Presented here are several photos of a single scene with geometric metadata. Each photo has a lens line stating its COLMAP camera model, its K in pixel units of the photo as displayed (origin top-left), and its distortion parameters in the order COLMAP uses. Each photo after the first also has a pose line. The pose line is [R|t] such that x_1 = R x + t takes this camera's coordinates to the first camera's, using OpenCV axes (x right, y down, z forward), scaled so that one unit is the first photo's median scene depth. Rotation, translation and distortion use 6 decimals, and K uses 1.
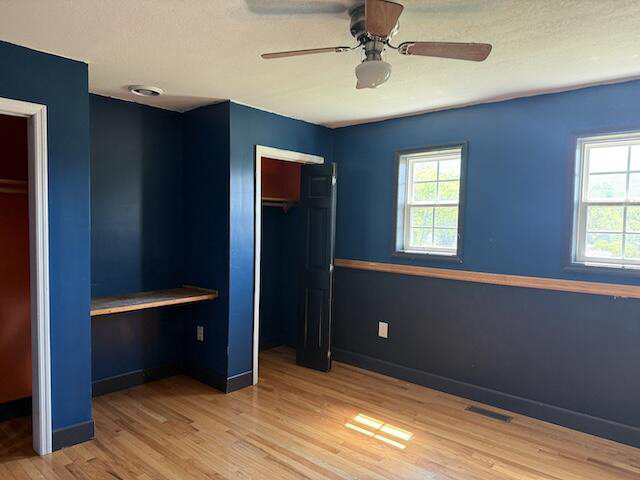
lens RADIAL K [[450.5, 0, 319.9], [0, 450.5, 241.4], [0, 0, 1]] dist [0.022528, -0.040588]
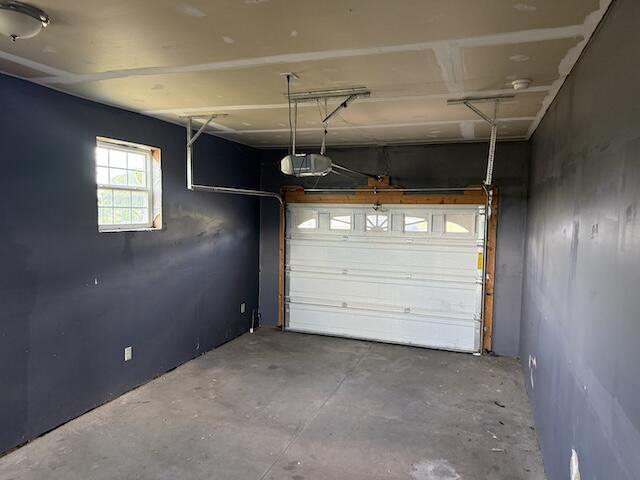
lens RADIAL K [[450.5, 0, 320.7], [0, 450.5, 241.5], [0, 0, 1]] dist [0.022528, -0.040588]
pose [[-0.363518, -0.089271, 0.927300, -0.926078], [0.020784, 0.994373, 0.103876, -0.043821], [-0.931355, 0.057034, -0.359617, 0.840714]]
